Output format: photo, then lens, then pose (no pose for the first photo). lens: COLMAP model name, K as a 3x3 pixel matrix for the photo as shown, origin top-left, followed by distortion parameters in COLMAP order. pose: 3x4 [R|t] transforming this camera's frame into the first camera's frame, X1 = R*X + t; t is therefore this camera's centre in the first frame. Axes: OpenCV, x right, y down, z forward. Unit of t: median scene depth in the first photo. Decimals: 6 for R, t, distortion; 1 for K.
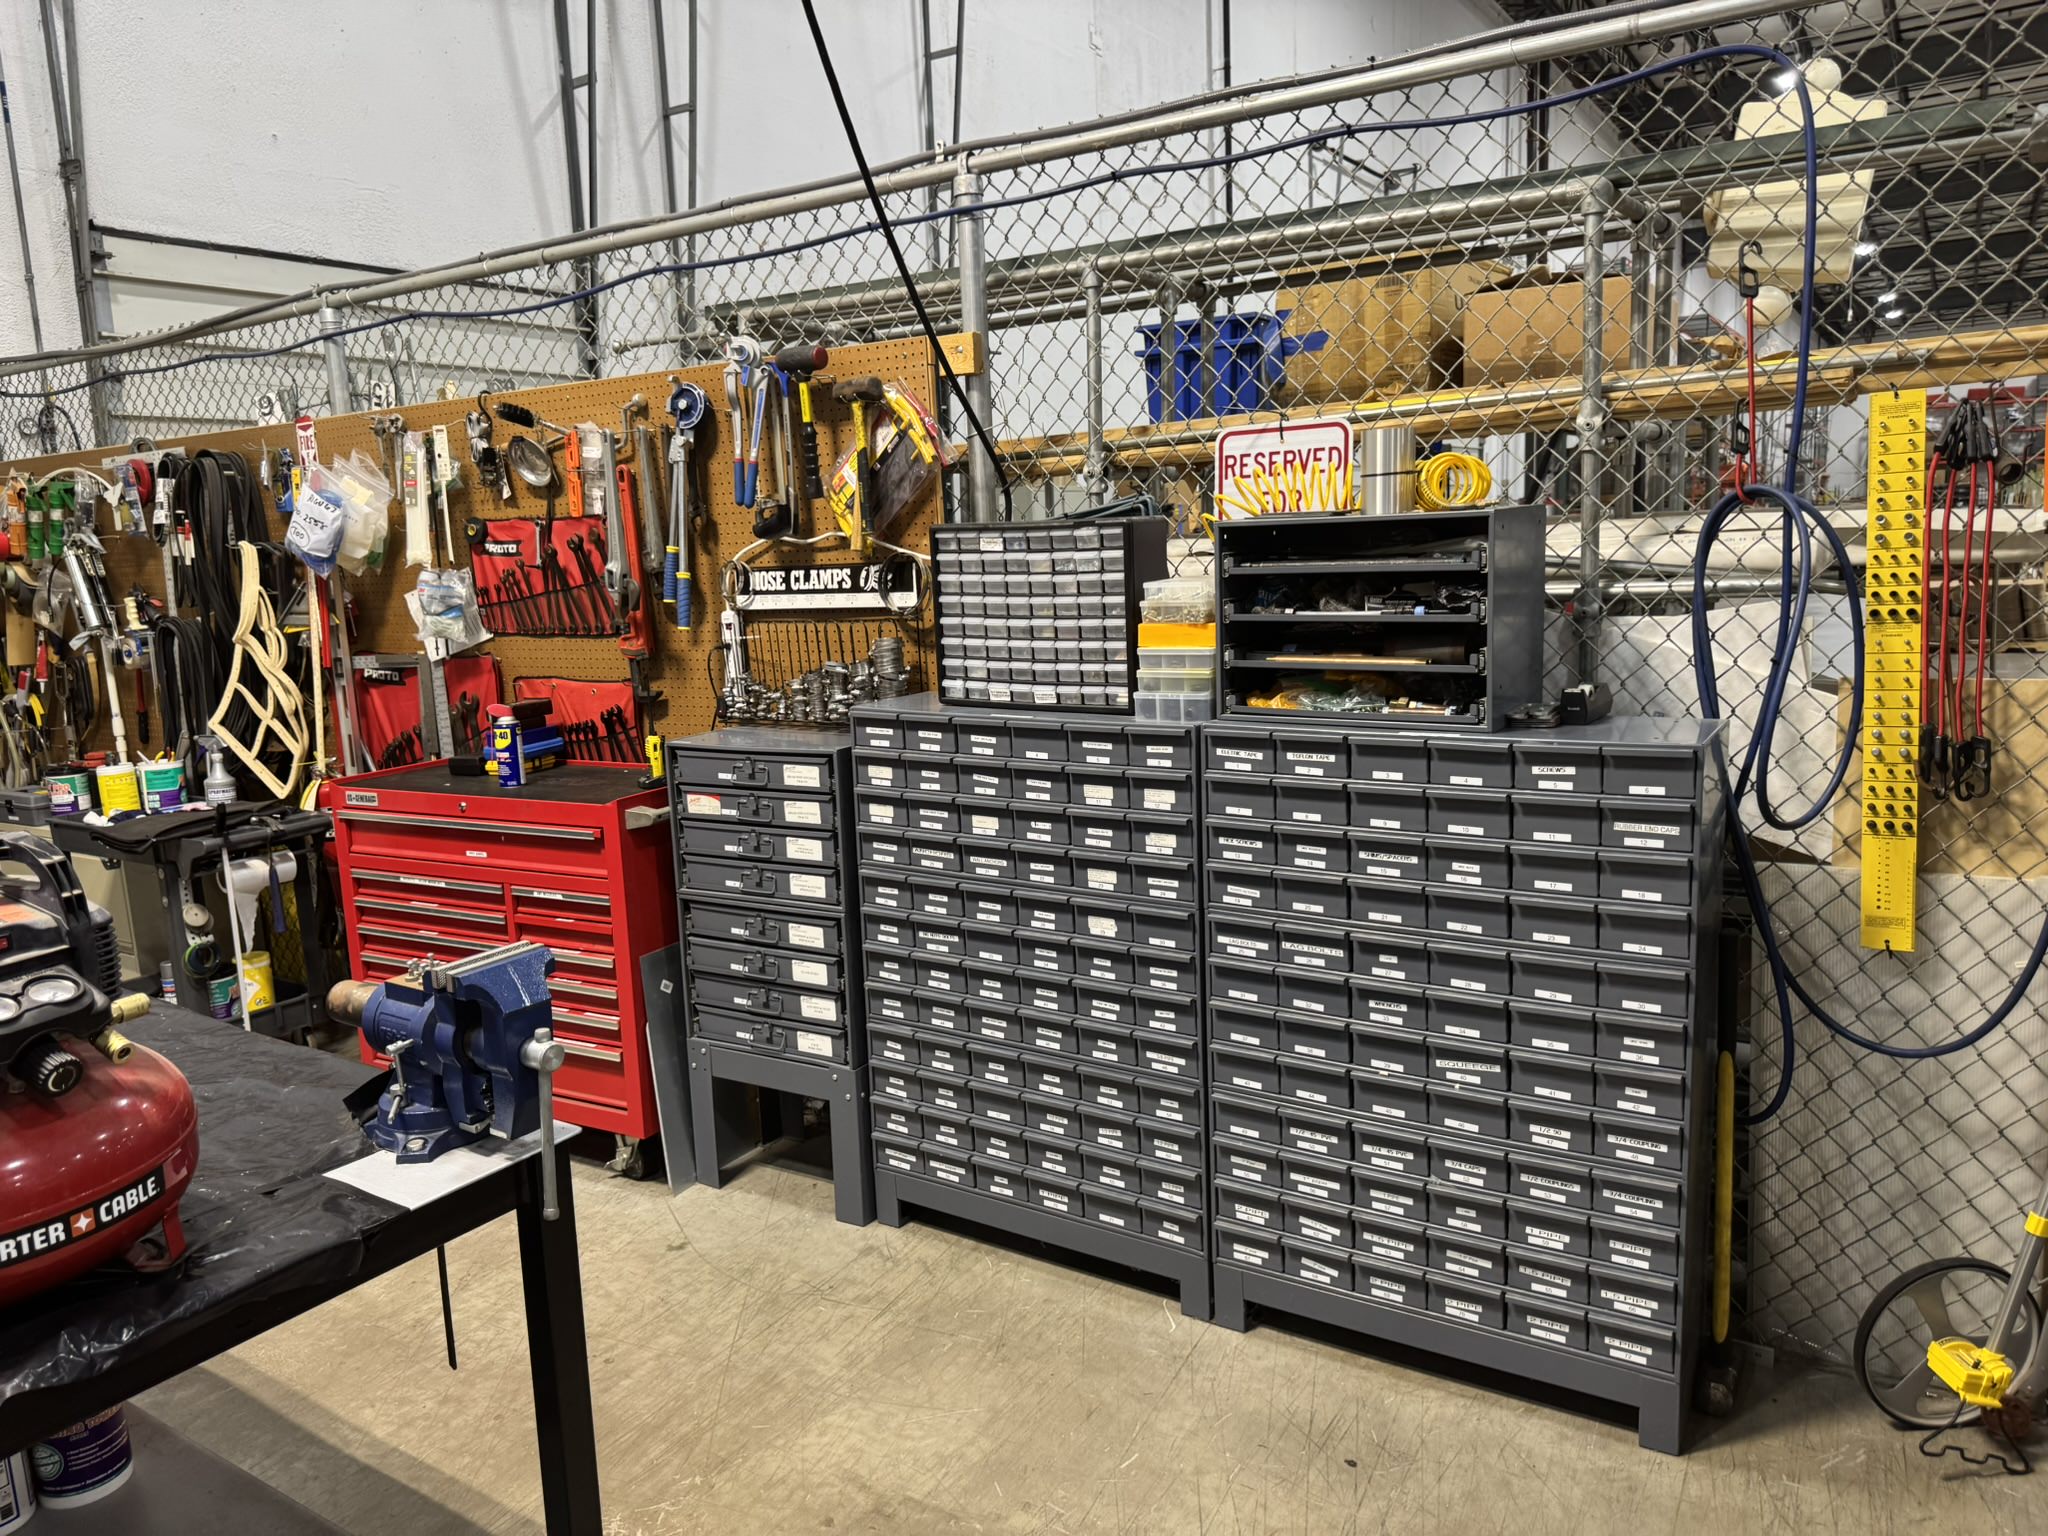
lens RADIAL K [[1461.1, 0, 1024.9], [0, 1461.1, 758.6], [0, 0, 1]] dist [0.018731, -0.011979]
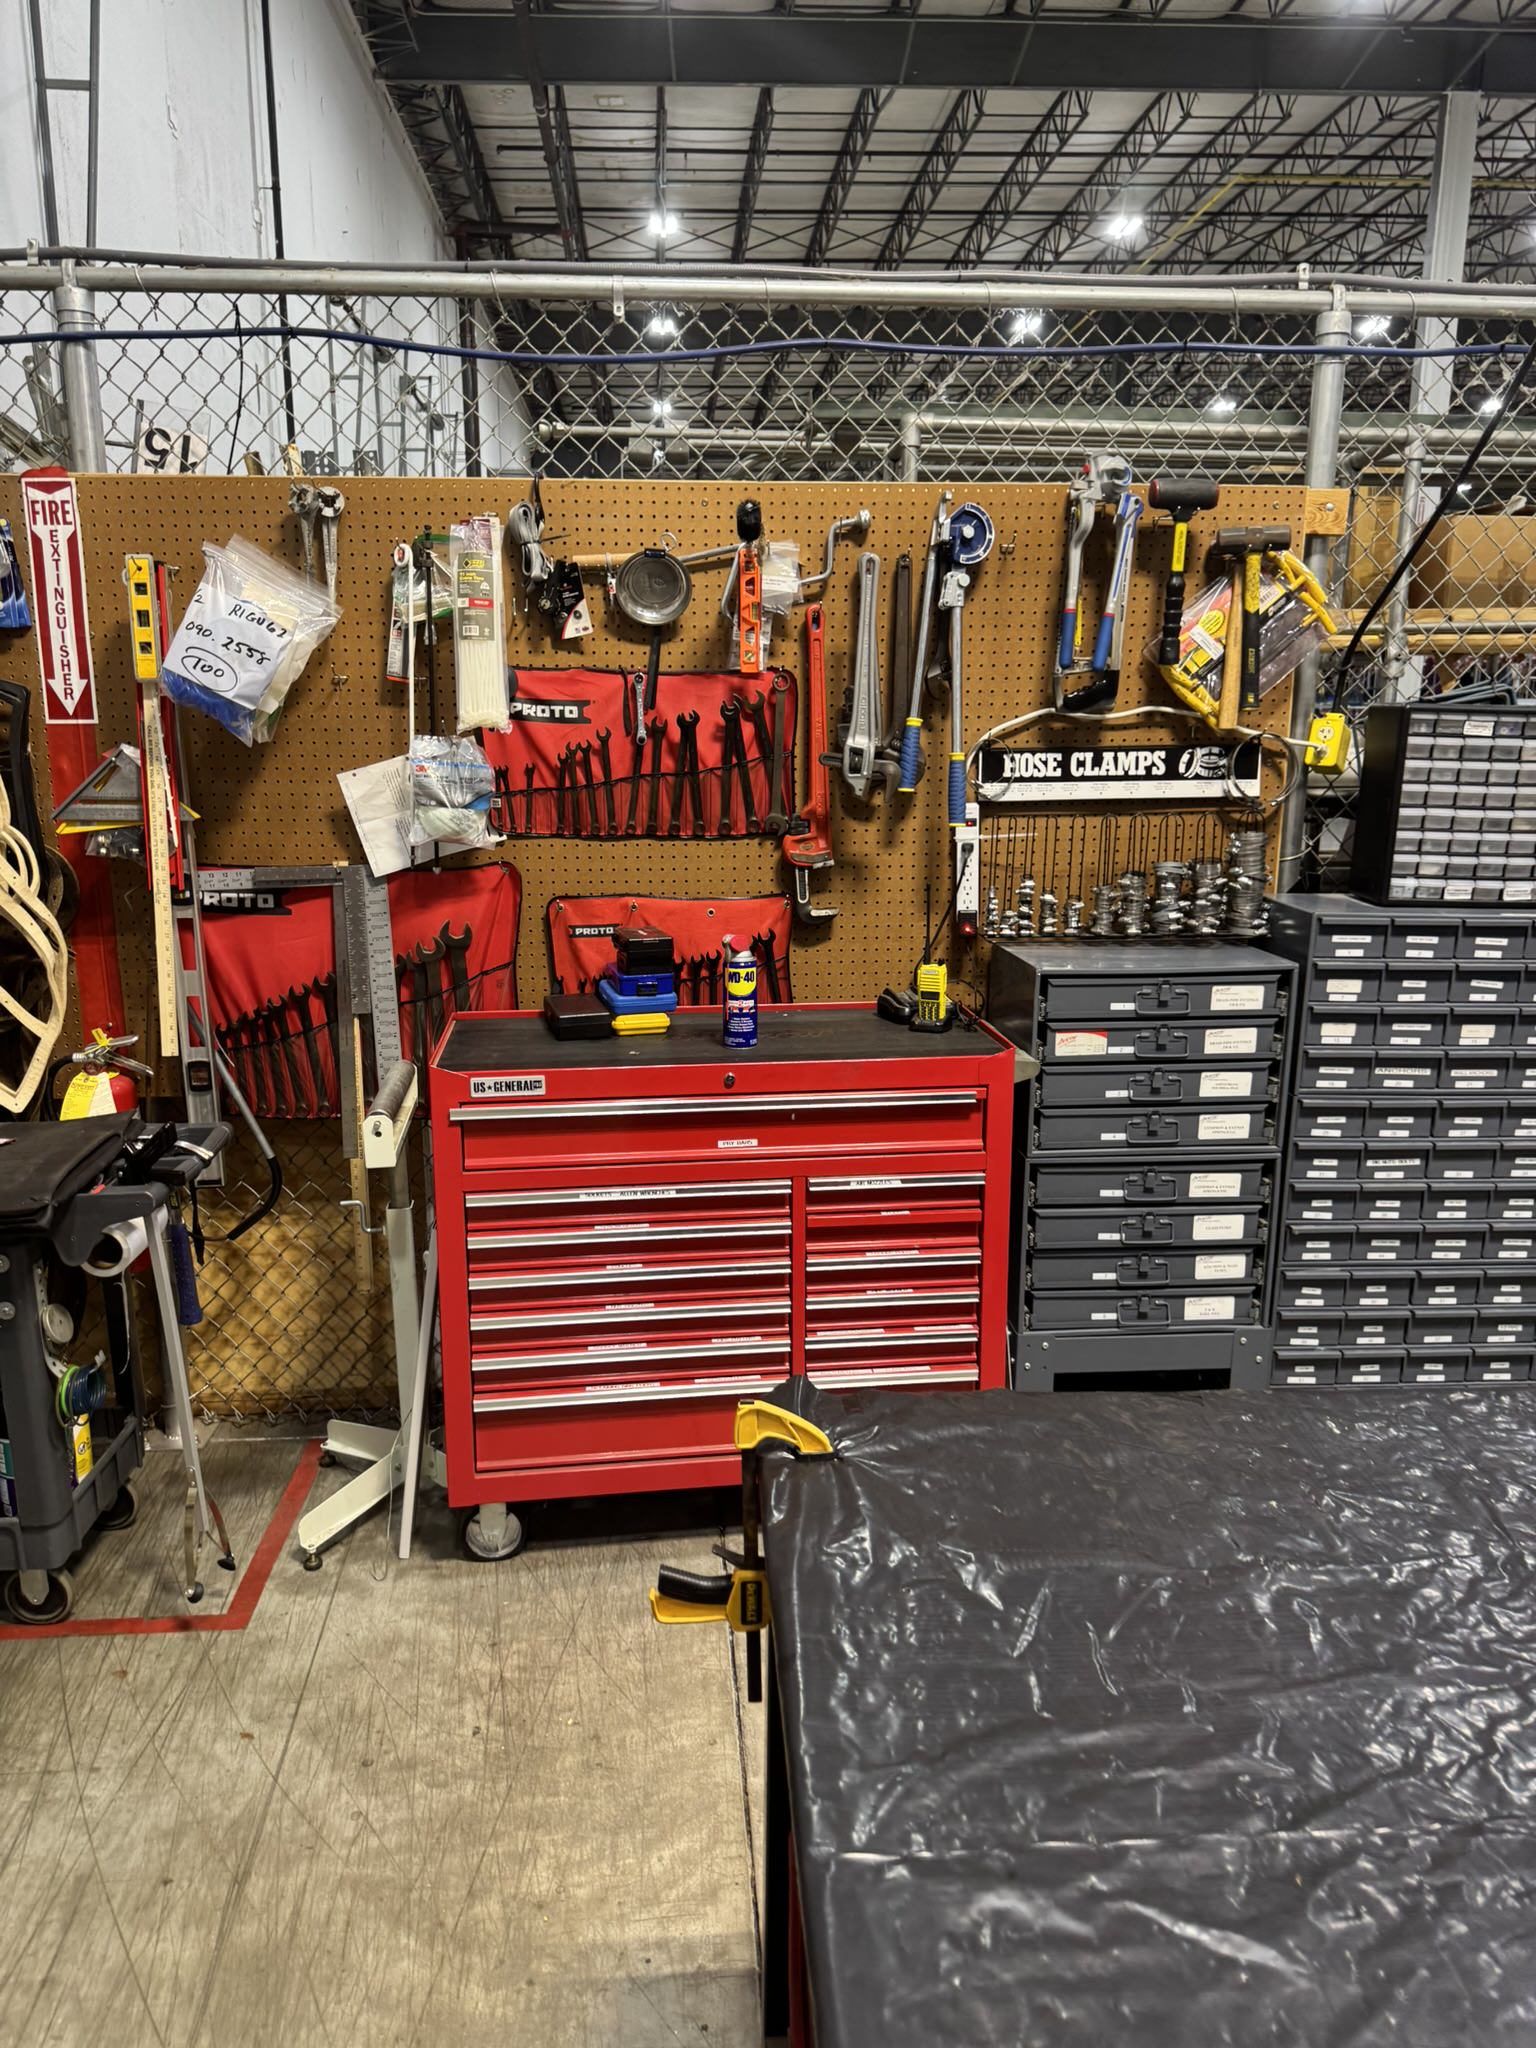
lens RADIAL K [[1461.1, 0, 764.9], [0, 1461.1, 1029.2], [0, 0, 1]] dist [0.018731, -0.011979]
pose [[0.819429, -0.086889, 0.566557, -0.819783], [0.056528, 0.995875, 0.070973, -0.043748], [-0.570387, -0.026131, 0.820960, 0.439018]]
